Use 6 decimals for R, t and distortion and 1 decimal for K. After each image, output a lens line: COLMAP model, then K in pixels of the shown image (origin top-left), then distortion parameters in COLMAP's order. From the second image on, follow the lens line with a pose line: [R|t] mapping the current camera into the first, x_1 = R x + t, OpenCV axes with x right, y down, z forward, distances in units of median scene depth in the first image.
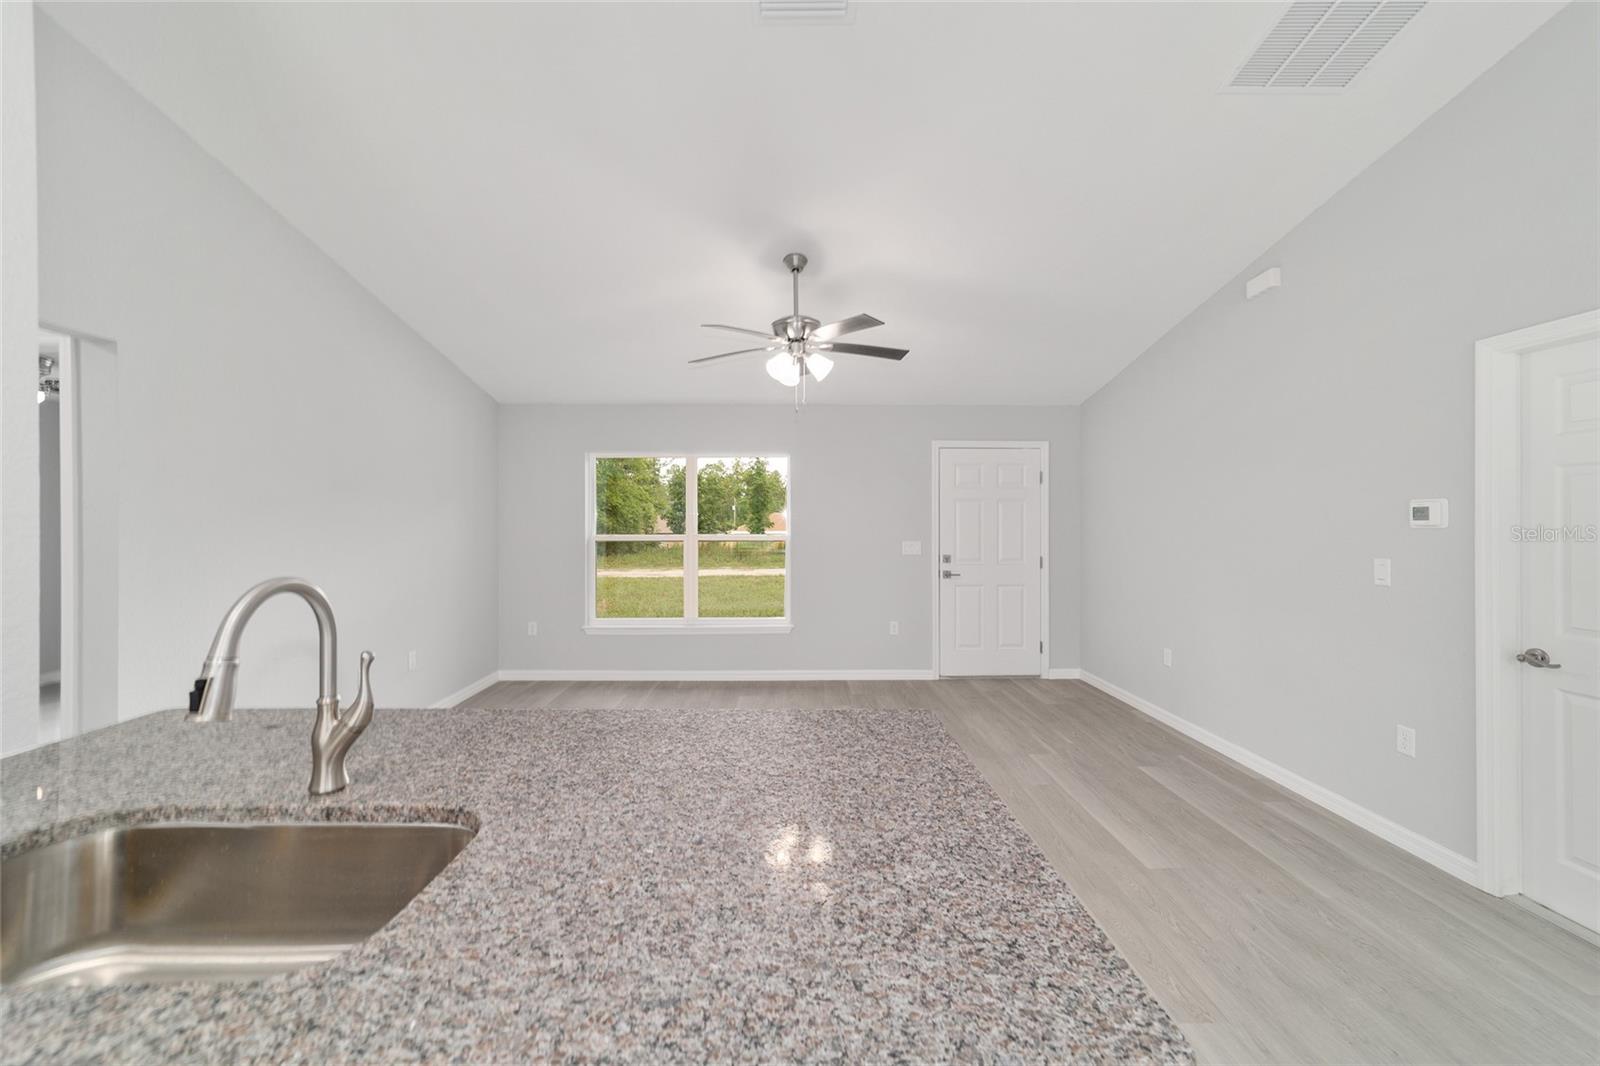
lens RADIAL K [[615.5, 0, 795.4], [0, 615.5, 524.2], [0, 0, 1]] dist [-0.018134, 0.008587]
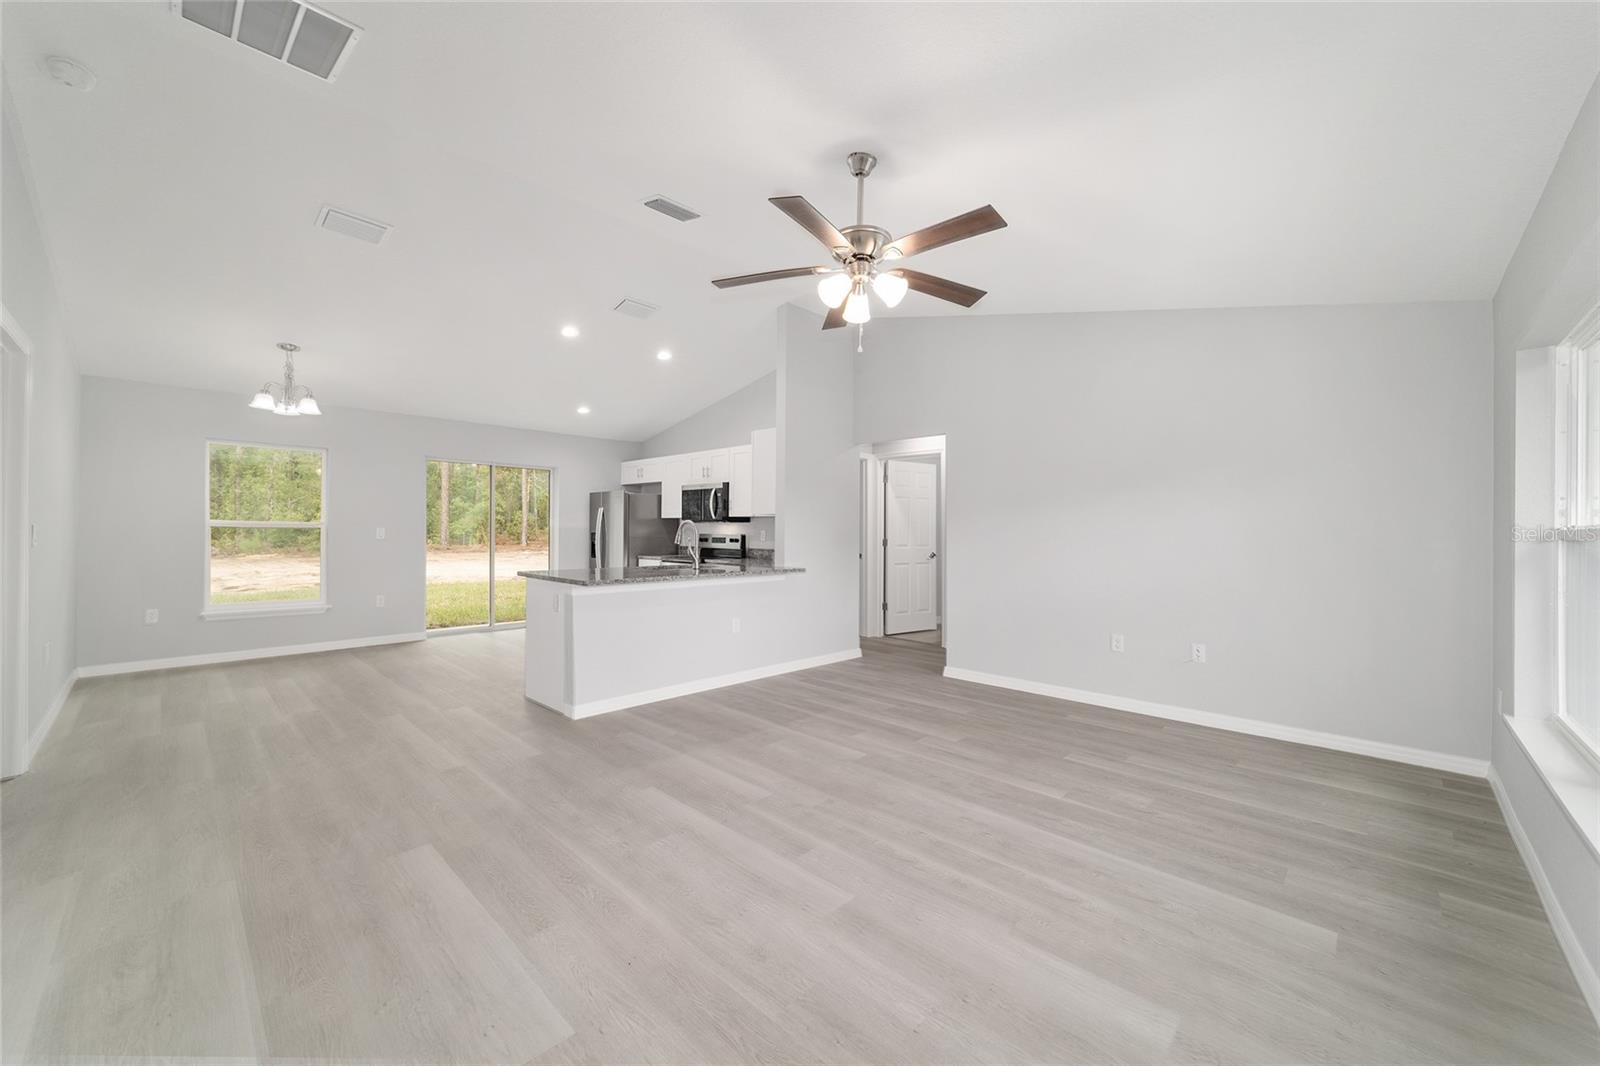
lens RADIAL K [[619.2, 0, 792.4], [0, 619.2, 533.9], [0, 0, 1]] dist [-0.018769, 0.008886]
pose [[-0.708695, -0.002484, -0.705511, 0.624898], [-0.011738, 0.999897, 0.008270, 0.043370], [0.705418, 0.014142, -0.708651, 1.525105]]
